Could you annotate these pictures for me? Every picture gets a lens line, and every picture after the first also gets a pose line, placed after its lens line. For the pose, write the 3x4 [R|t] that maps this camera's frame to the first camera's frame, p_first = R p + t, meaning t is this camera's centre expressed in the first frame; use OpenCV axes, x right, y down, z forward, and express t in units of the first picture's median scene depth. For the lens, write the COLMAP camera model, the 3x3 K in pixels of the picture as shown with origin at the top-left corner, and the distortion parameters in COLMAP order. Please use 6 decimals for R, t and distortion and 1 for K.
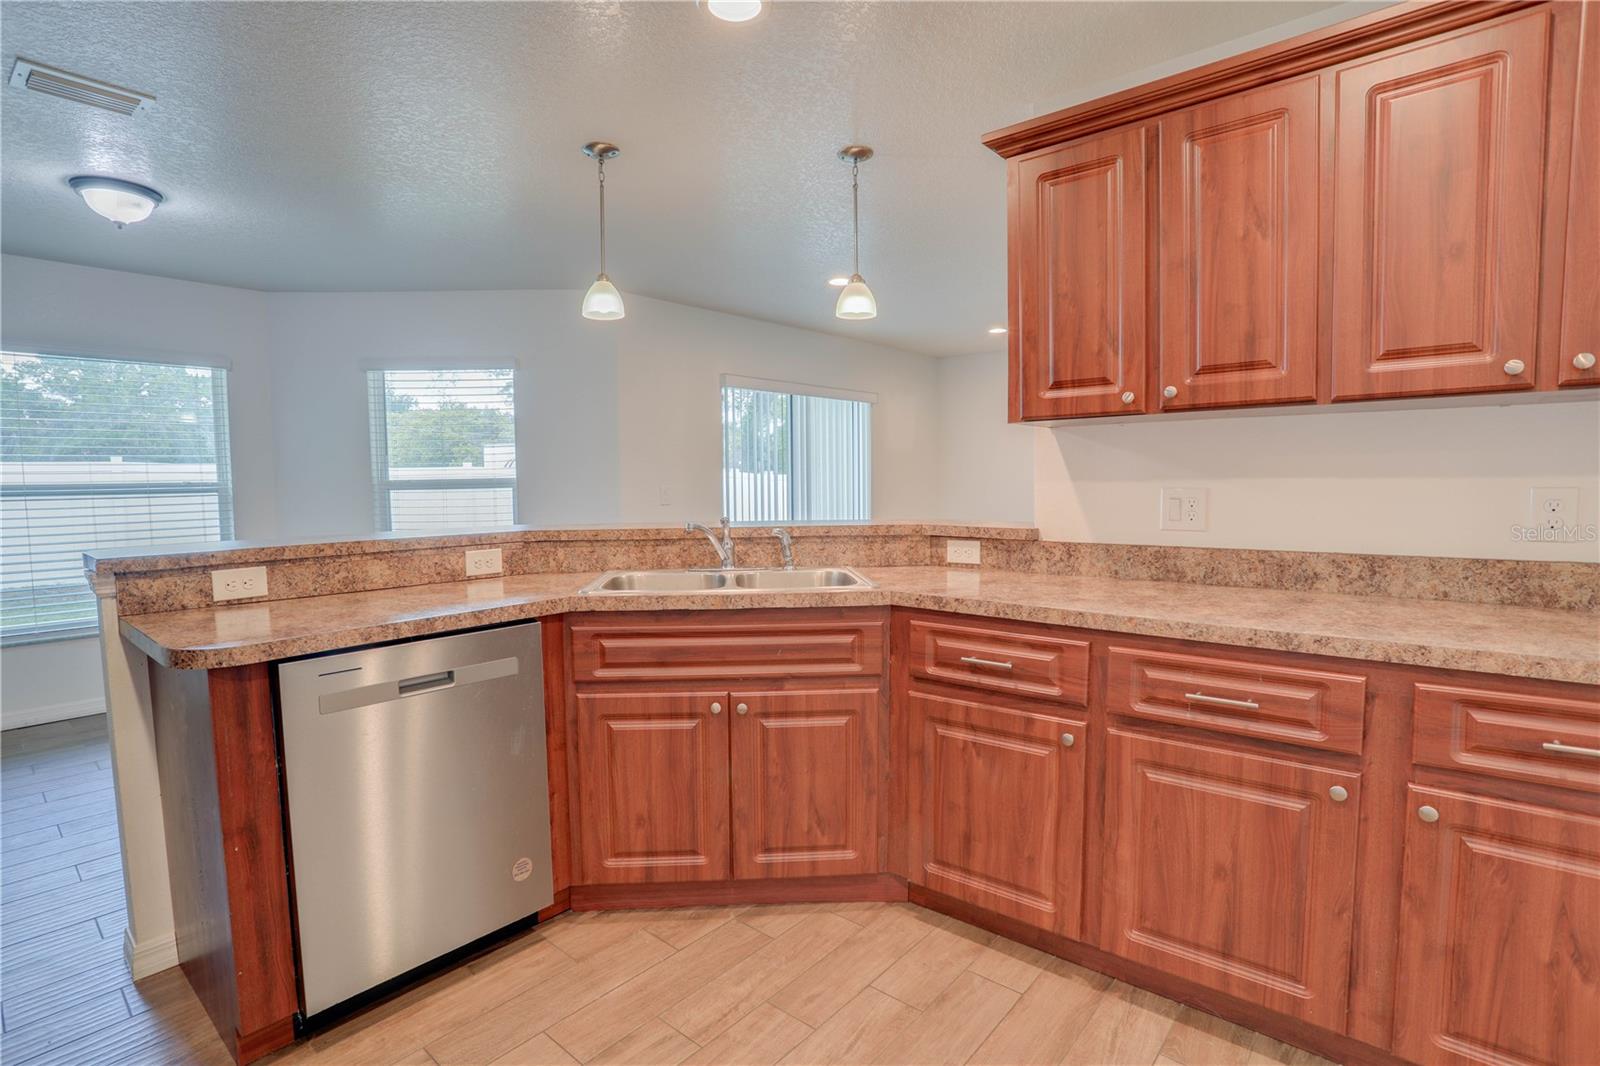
lens RADIAL K [[781.7, 0, 792.8], [0, 781.7, 532.9], [0, 0, 1]] dist [-0.073578, 0.032834]
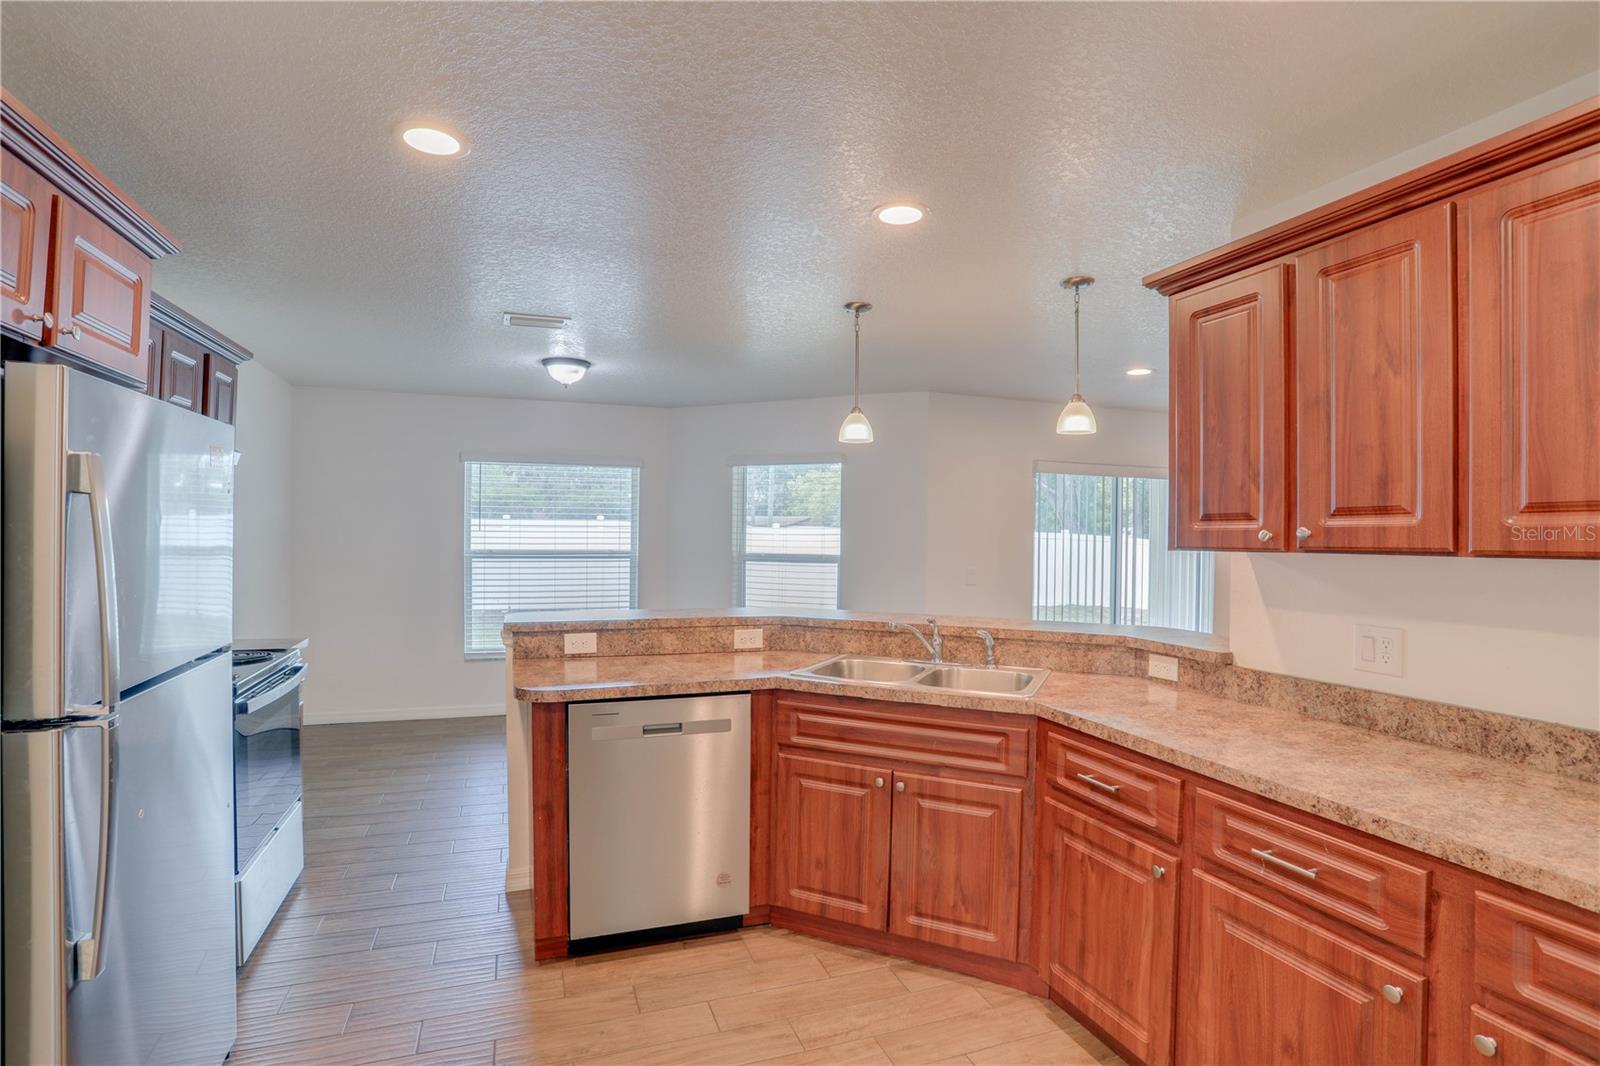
lens RADIAL K [[781.7, 0, 792.8], [0, 781.7, 532.9], [0, 0, 1]] dist [-0.073578, 0.032834]
pose [[0.869771, 0.021770, -0.492976, 0.363929], [-0.055638, 0.996982, -0.054135, -0.086218], [0.490309, 0.074513, 0.868357, -0.132549]]
